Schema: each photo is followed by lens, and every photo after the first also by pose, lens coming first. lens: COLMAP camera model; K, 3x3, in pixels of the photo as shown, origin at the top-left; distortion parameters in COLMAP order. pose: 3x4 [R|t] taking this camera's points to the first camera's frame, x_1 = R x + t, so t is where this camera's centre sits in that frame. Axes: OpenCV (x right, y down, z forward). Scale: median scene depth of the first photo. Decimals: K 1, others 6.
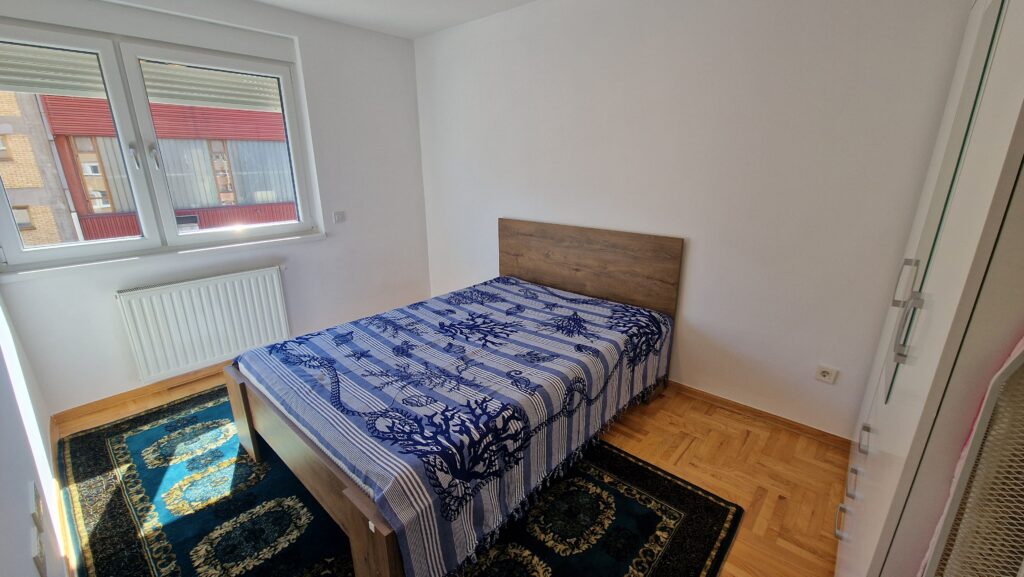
lens RADIAL K [[419.5, 0, 508.8], [0, 419.5, 286.1], [0, 0, 1]] dist [0.000417, -0.002341]
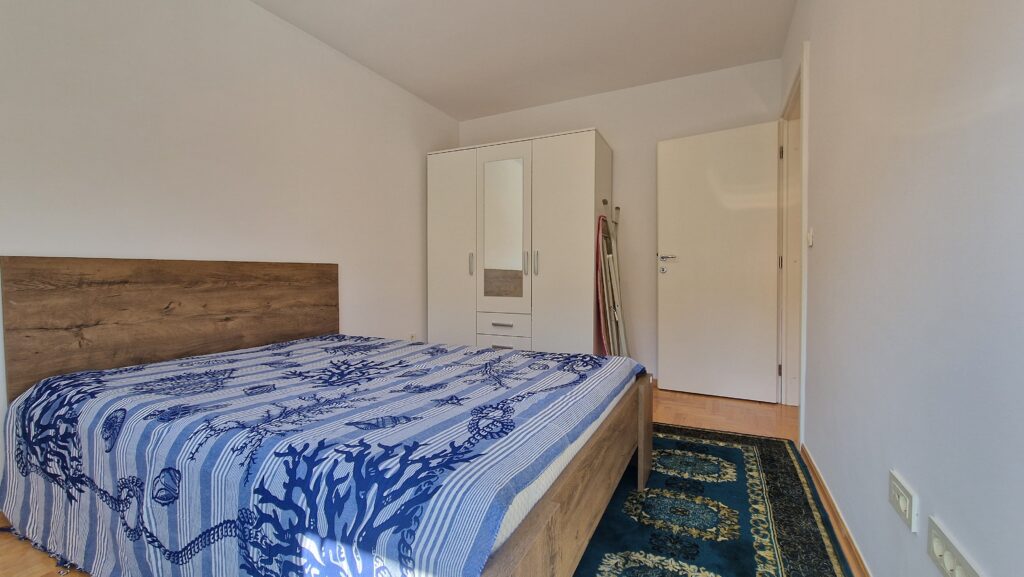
lens RADIAL K [[419.5, 0, 512.0], [0, 419.5, 284.2], [0, 0, 1]] dist [0.000417, -0.002341]
pose [[-0.265679, -0.011203, 0.963997, -0.836993], [0.283169, 0.954919, 0.089139, -0.026560], [-0.921537, 0.296656, -0.250529, 0.873150]]
